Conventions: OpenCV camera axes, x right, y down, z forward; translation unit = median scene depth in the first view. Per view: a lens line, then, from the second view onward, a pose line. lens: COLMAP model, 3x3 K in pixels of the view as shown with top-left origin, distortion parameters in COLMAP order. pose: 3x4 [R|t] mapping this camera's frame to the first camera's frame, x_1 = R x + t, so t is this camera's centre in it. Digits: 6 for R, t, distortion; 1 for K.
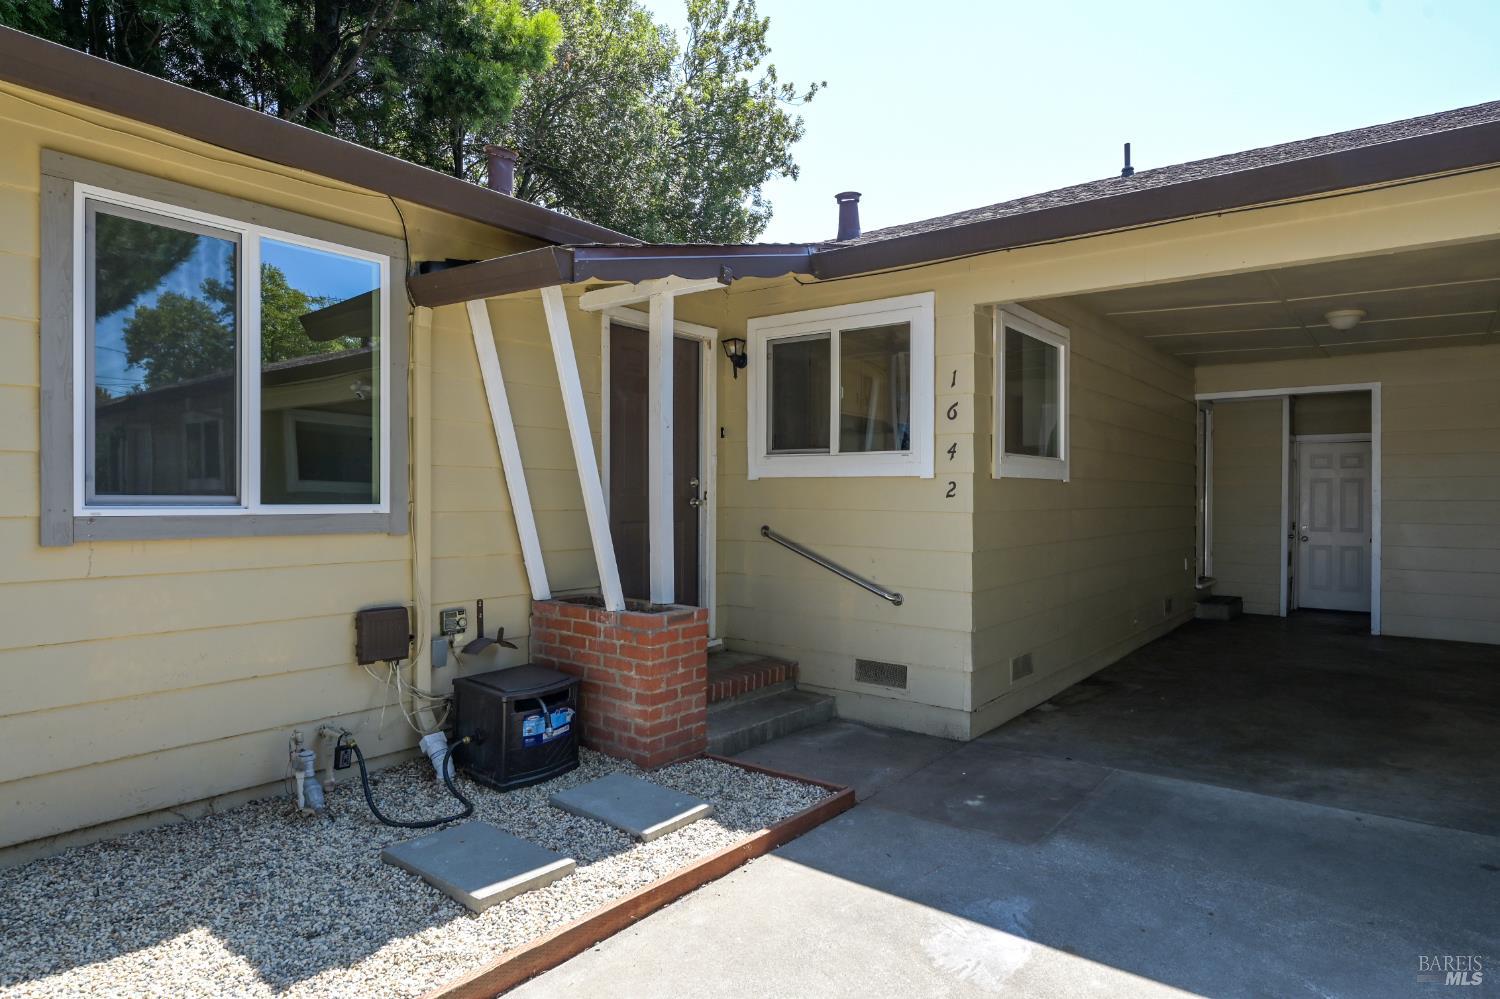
lens RADIAL K [[872.6, 0, 746.7], [0, 872.6, 505.1], [0, 0, 1]] dist [-0.002596, -0.000337]
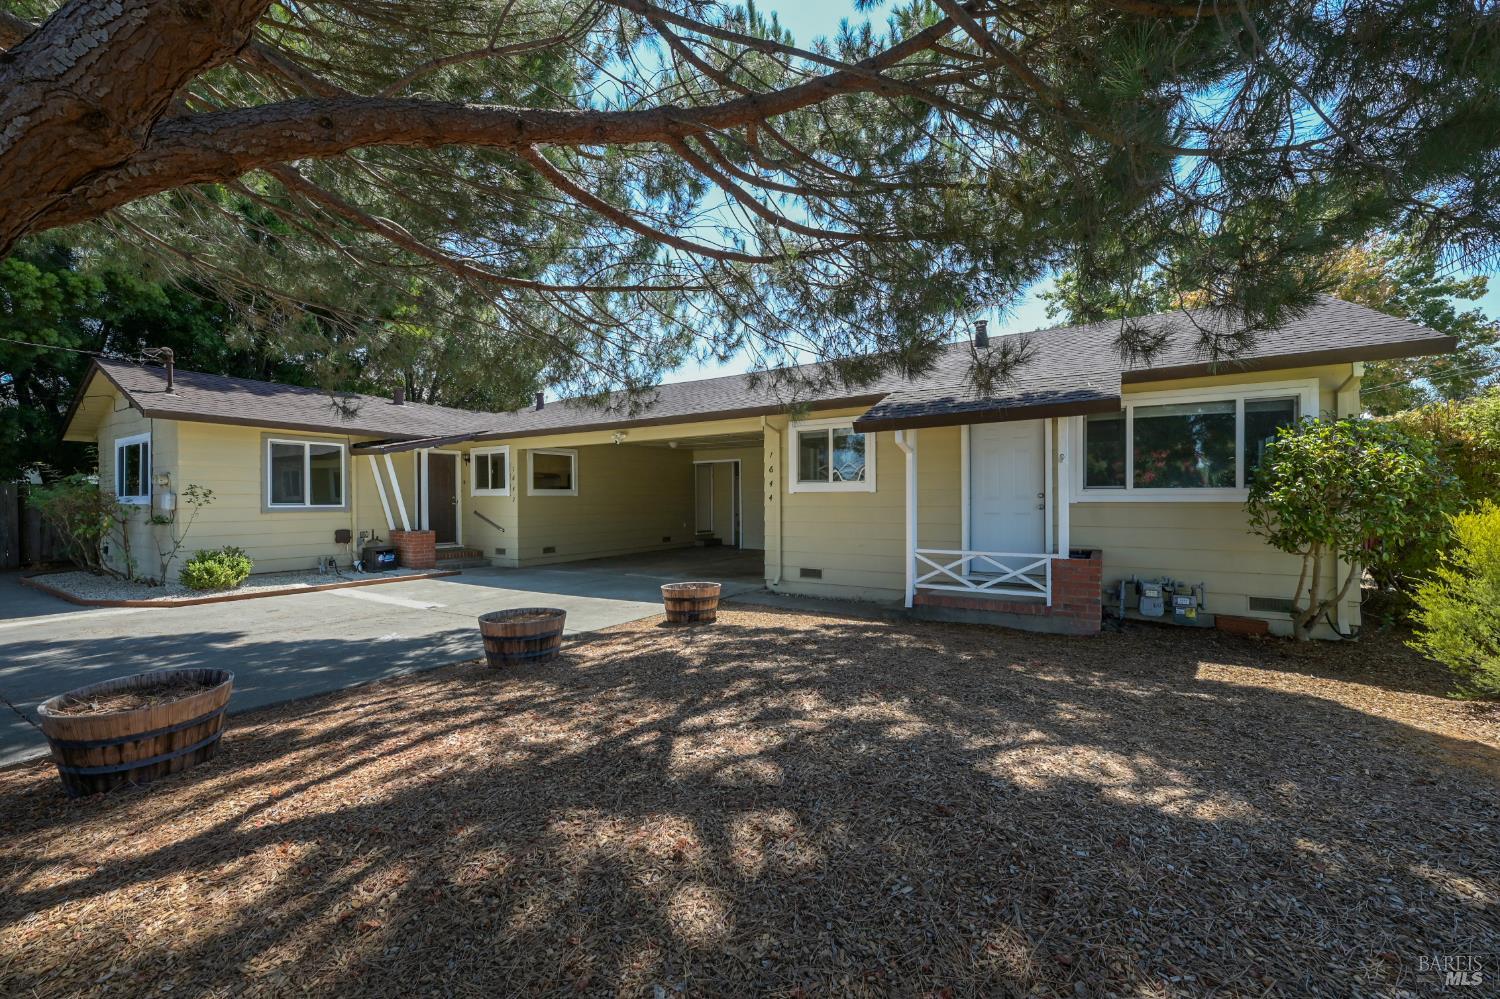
lens RADIAL K [[597.0, 0, 746.8], [0, 597.0, 502.7], [0, 0, 1]] dist [0.000205, 0.000571]
pose [[0.994798, -0.009074, 0.101459, 0.877160], [0.009644, 0.999940, -0.005134, 0.016820], [-0.101406, 0.006086, 0.994826, -1.467015]]
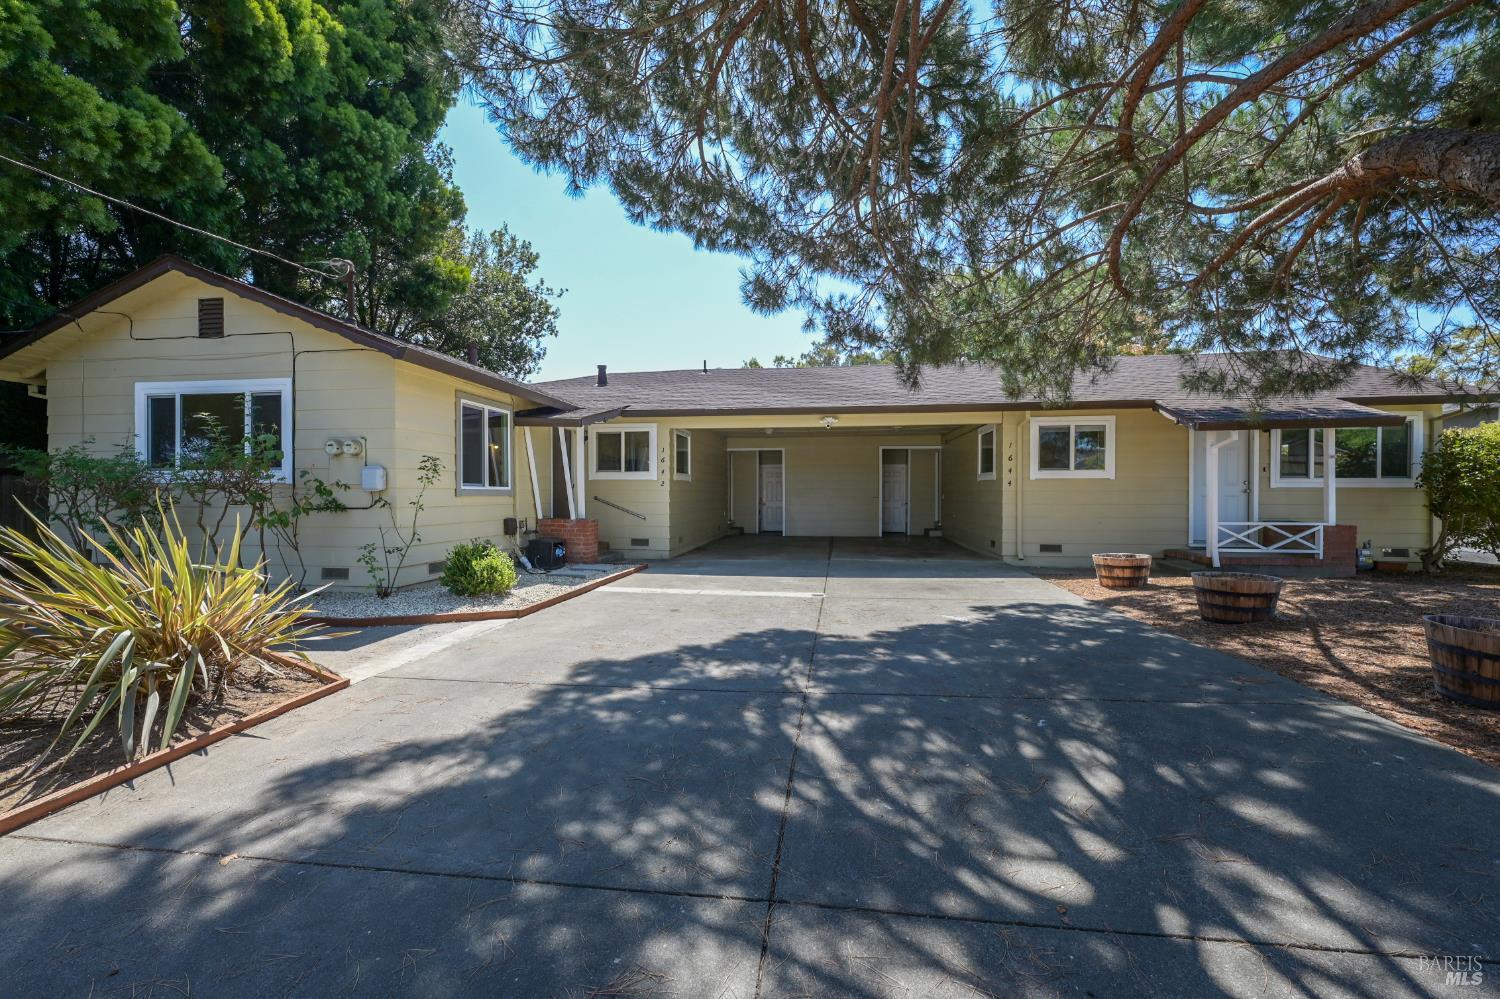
lens RADIAL K [[597.0, 0, 758.3], [0, 597.0, 502.0], [0, 0, 1]] dist [0.000205, 0.000571]
pose [[0.861915, -0.010928, 0.506934, -0.548974], [0.007878, 0.999936, 0.008160, 0.032869], [-0.506991, -0.003039, 0.861946, -1.034259]]
